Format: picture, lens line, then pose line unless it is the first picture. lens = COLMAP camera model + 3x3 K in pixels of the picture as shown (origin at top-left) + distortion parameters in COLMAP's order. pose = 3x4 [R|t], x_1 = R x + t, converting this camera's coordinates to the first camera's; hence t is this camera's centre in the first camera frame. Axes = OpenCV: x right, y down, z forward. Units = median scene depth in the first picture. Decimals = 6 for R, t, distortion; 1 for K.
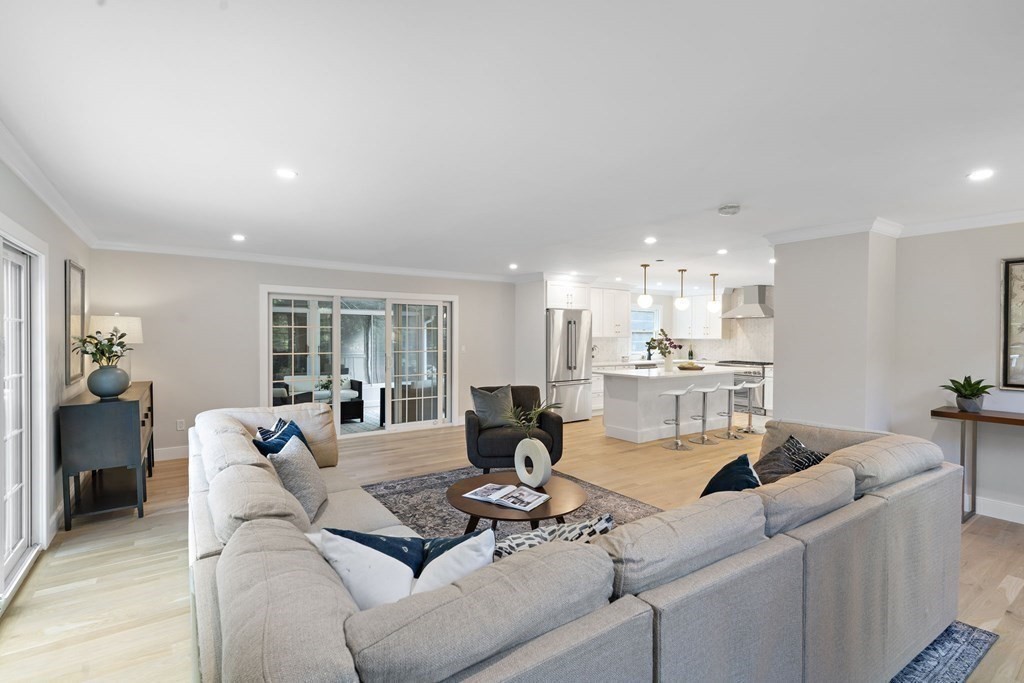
lens RADIAL K [[480.9, 0, 511.8], [0, 480.9, 338.3], [0, 0, 1]] dist [0.016861, 0.000402]
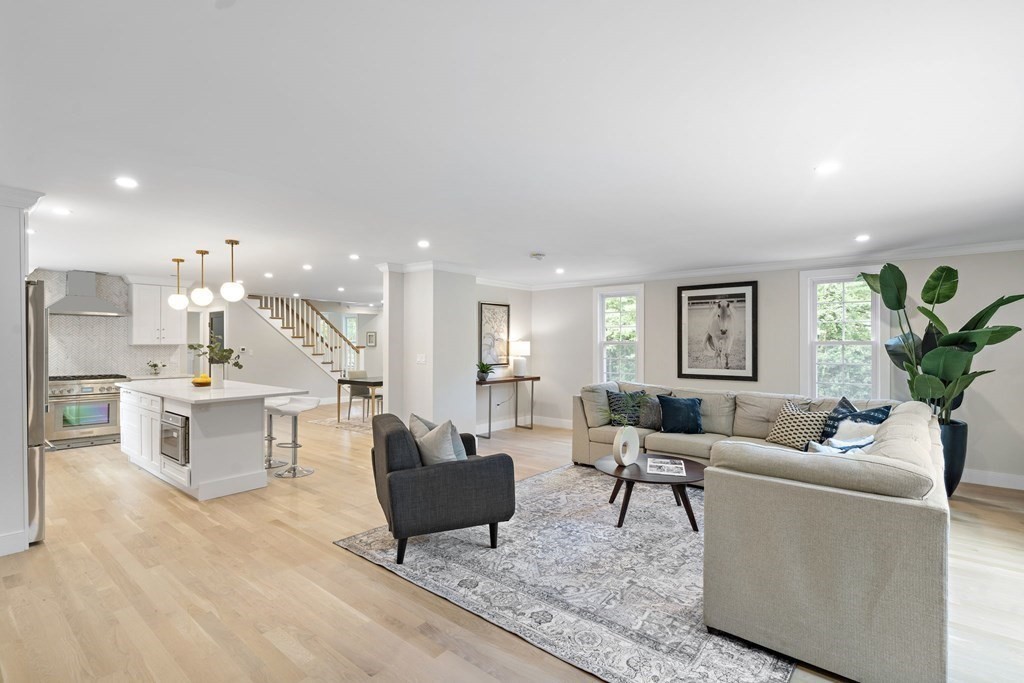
lens RADIAL K [[480.9, 0, 511.4], [0, 480.9, 340.4], [0, 0, 1]] dist [0.016861, 0.000402]
pose [[-0.263868, 0.004311, 0.964549, -0.884066], [0.005309, 0.999981, -0.003017, 0.002624], [-0.964544, 0.004325, -0.263886, 1.355569]]
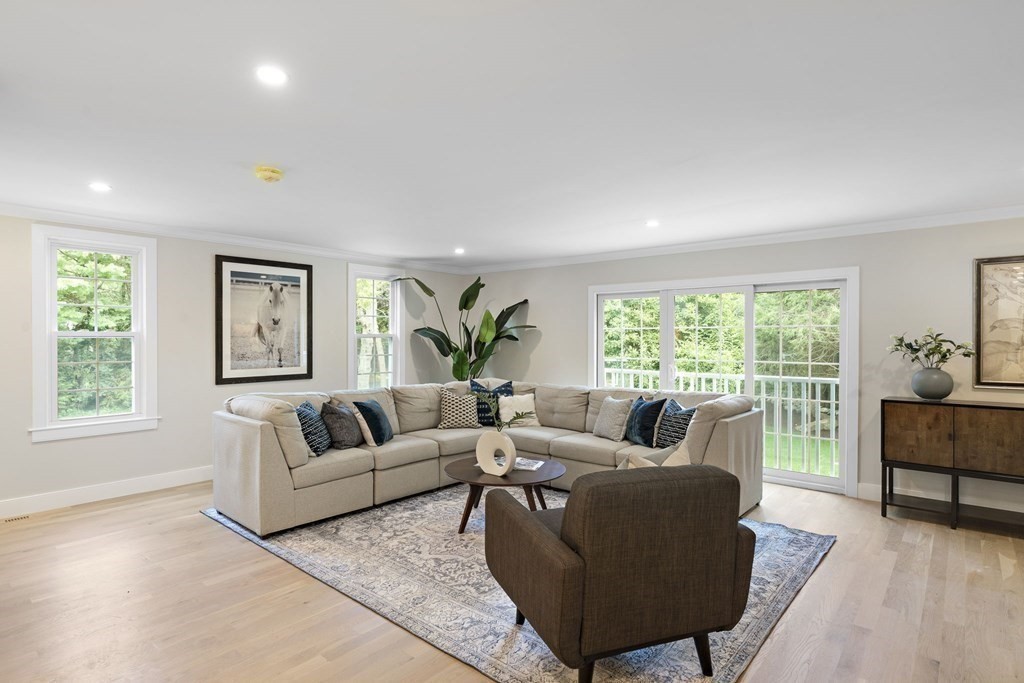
lens RADIAL K [[534.2, 0, 513.4], [0, 534.2, 339.6], [0, 0, 1]] dist [0.001933, 0.000106]
pose [[-0.968517, -0.003059, -0.248928, 0.245363], [-0.006184, 0.999912, 0.011775, 0.001033], [0.248870, 0.012943, -0.968450, 1.813437]]
